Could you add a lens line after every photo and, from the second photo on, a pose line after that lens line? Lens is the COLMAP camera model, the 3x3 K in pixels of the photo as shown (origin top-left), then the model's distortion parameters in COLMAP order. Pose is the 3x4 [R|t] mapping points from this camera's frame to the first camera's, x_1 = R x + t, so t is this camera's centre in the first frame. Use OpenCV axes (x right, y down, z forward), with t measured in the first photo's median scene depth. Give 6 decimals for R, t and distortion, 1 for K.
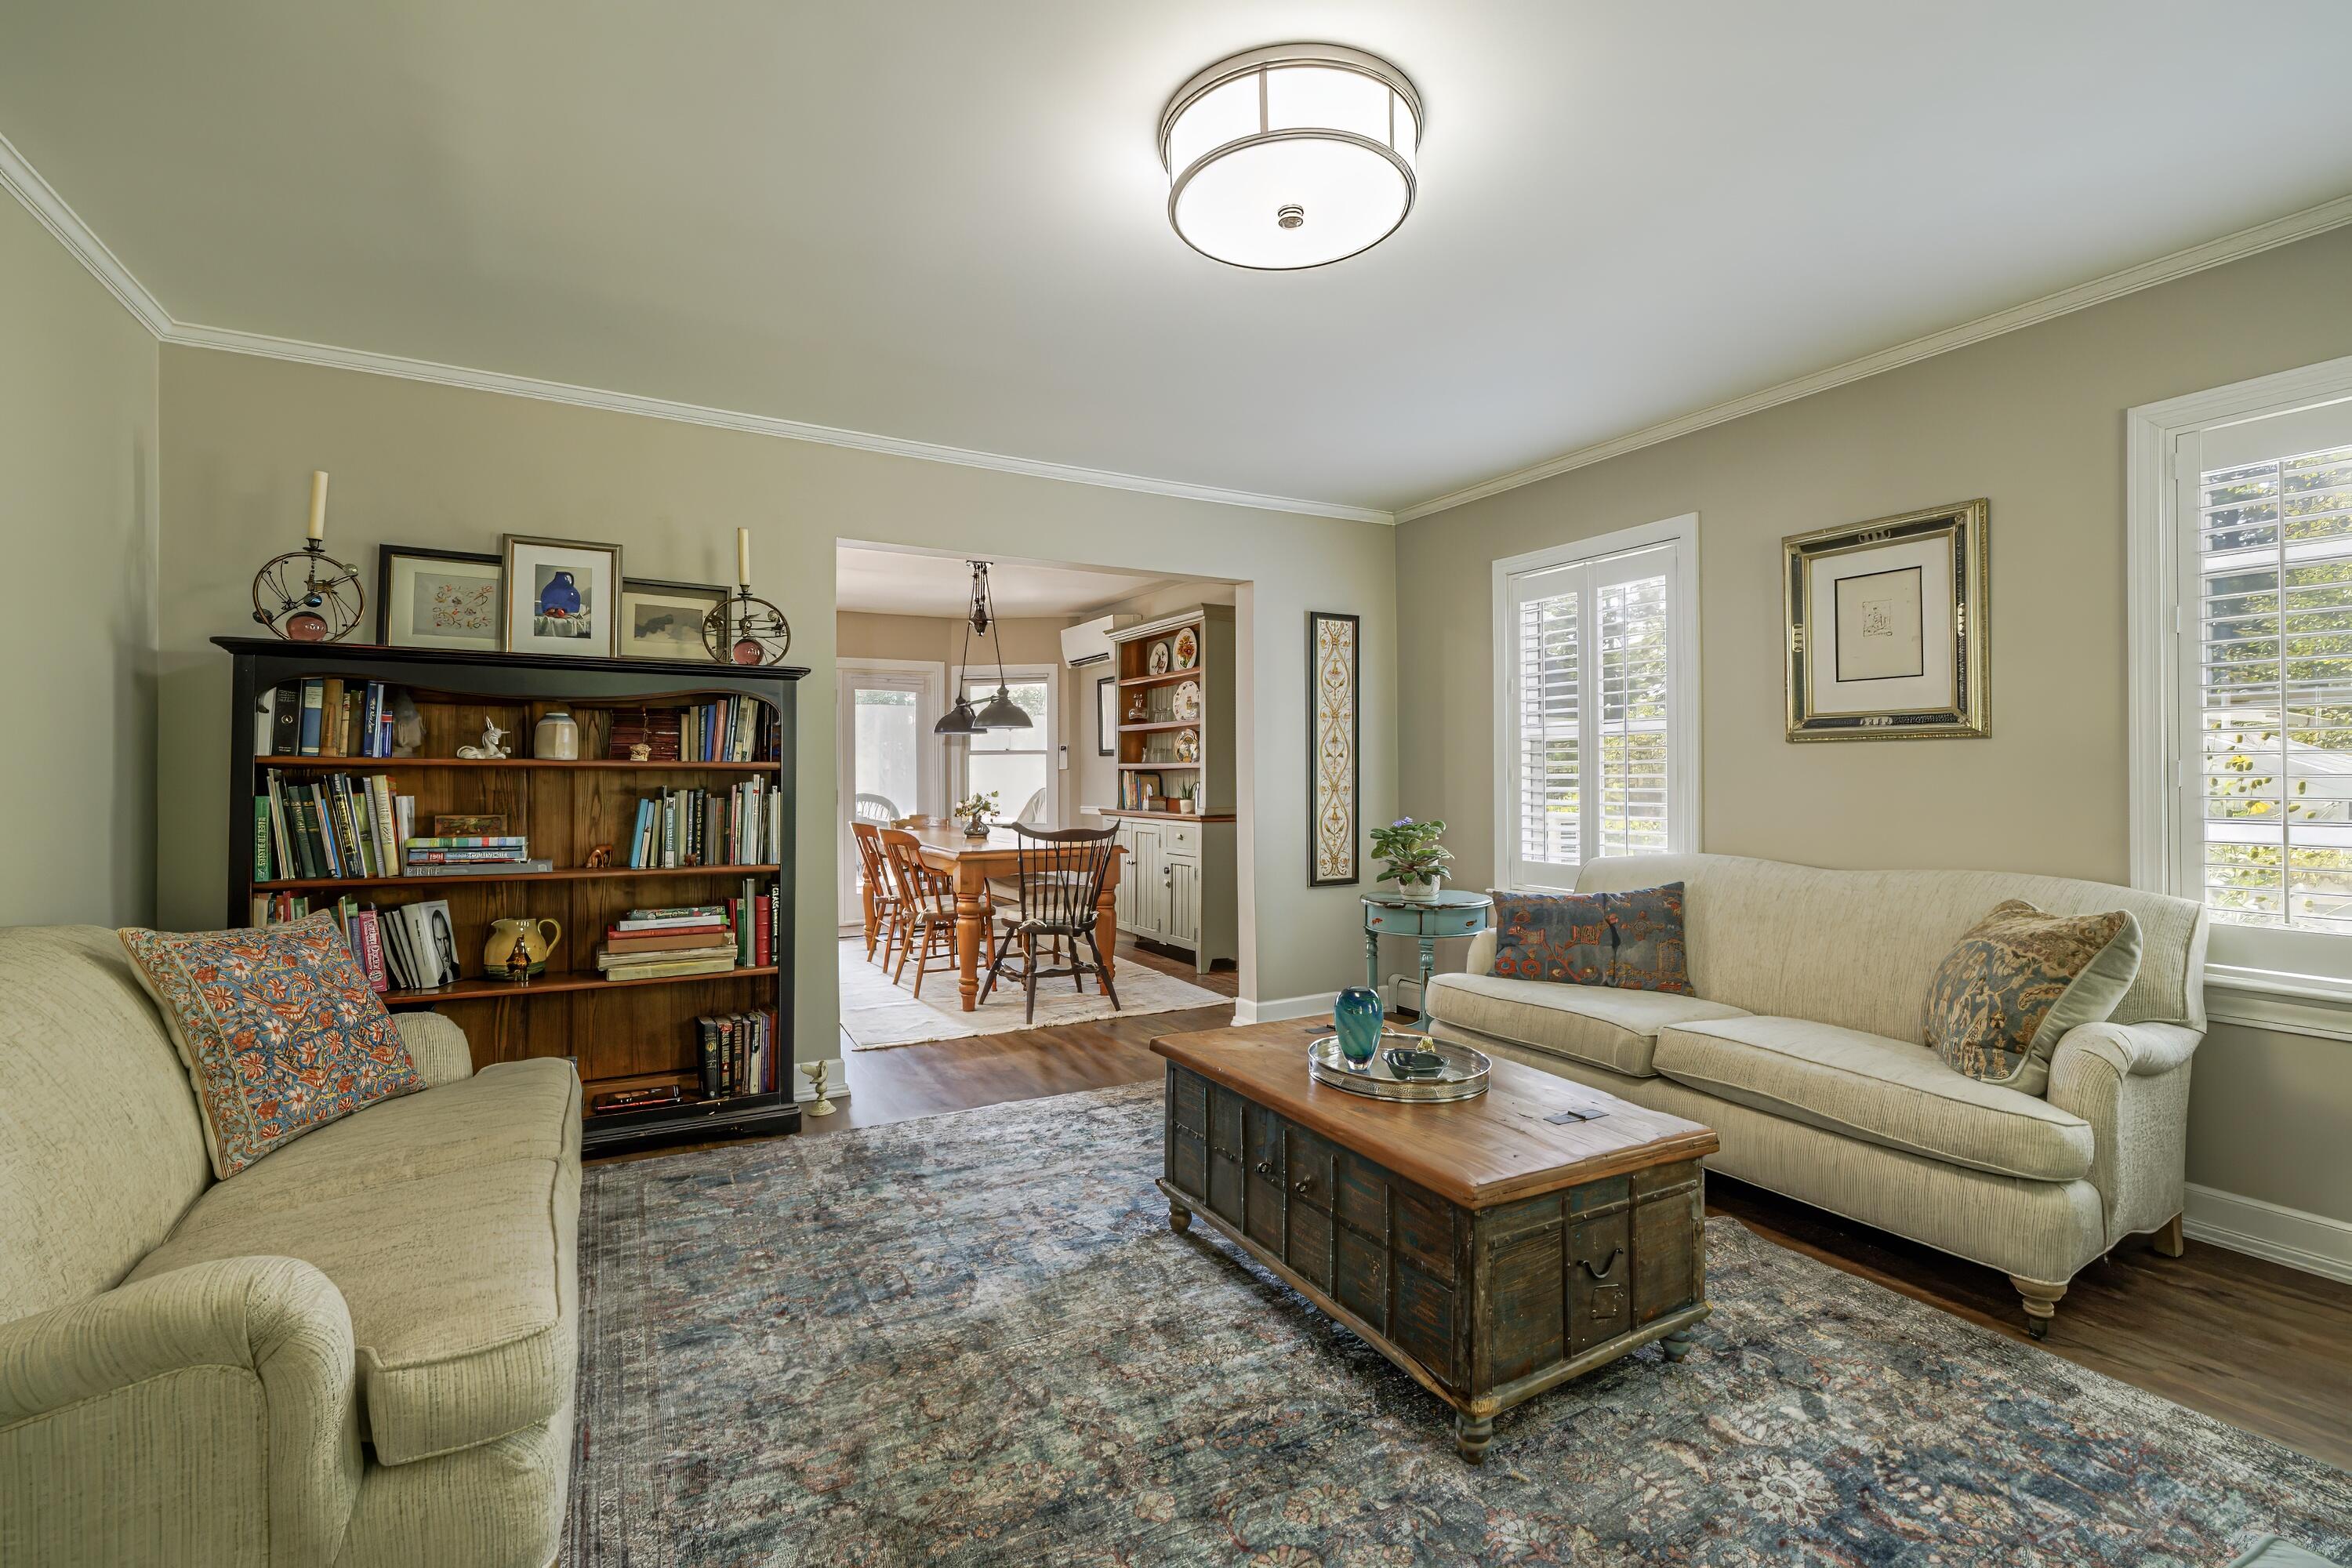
lens RADIAL K [[1055.2, 0, 1102.8], [0, 1055.2, 767.4], [0, 0, 1]] dist [0.006477, -0.002528]
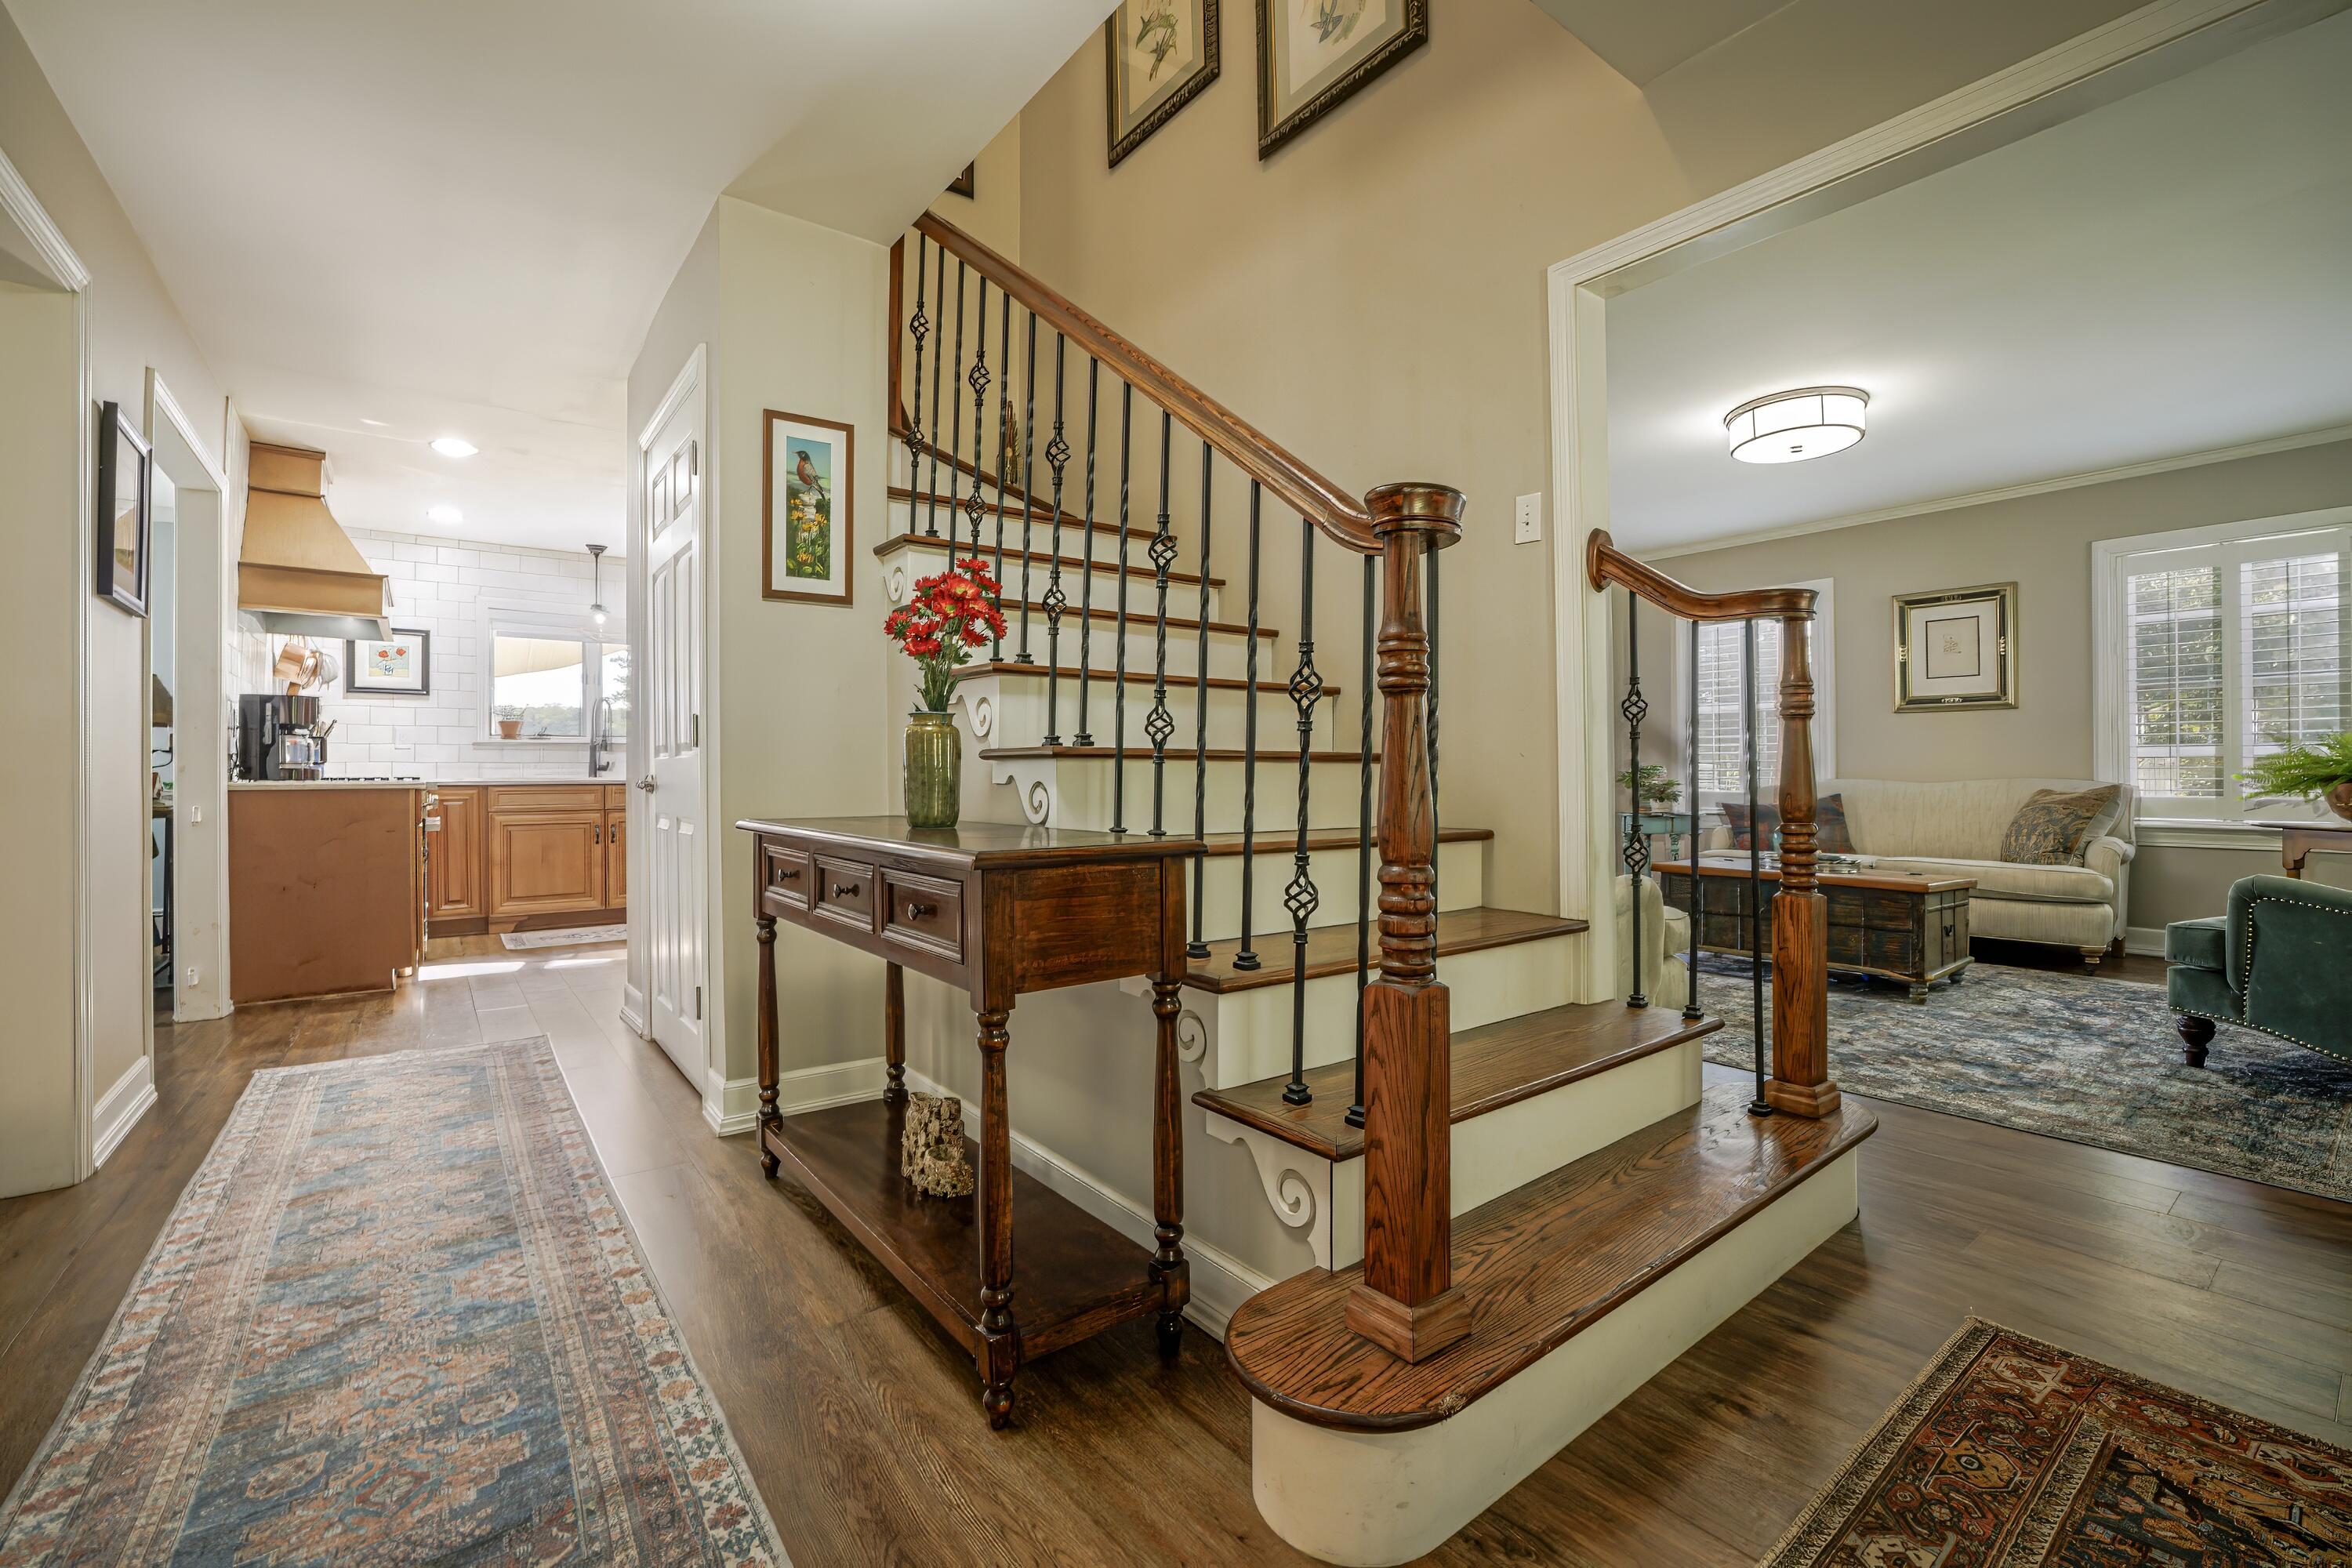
lens RADIAL K [[996.0, 0, 1181.5], [0, 996.0, 768.8], [0, 0, 1]] dist [0.004942, 0.000942]
pose [[0.987157, -0.001931, 0.159740, -0.900889], [0.001051, 0.999984, 0.005594, 0.066588], [-0.159748, -0.005354, 0.987143, -0.512692]]
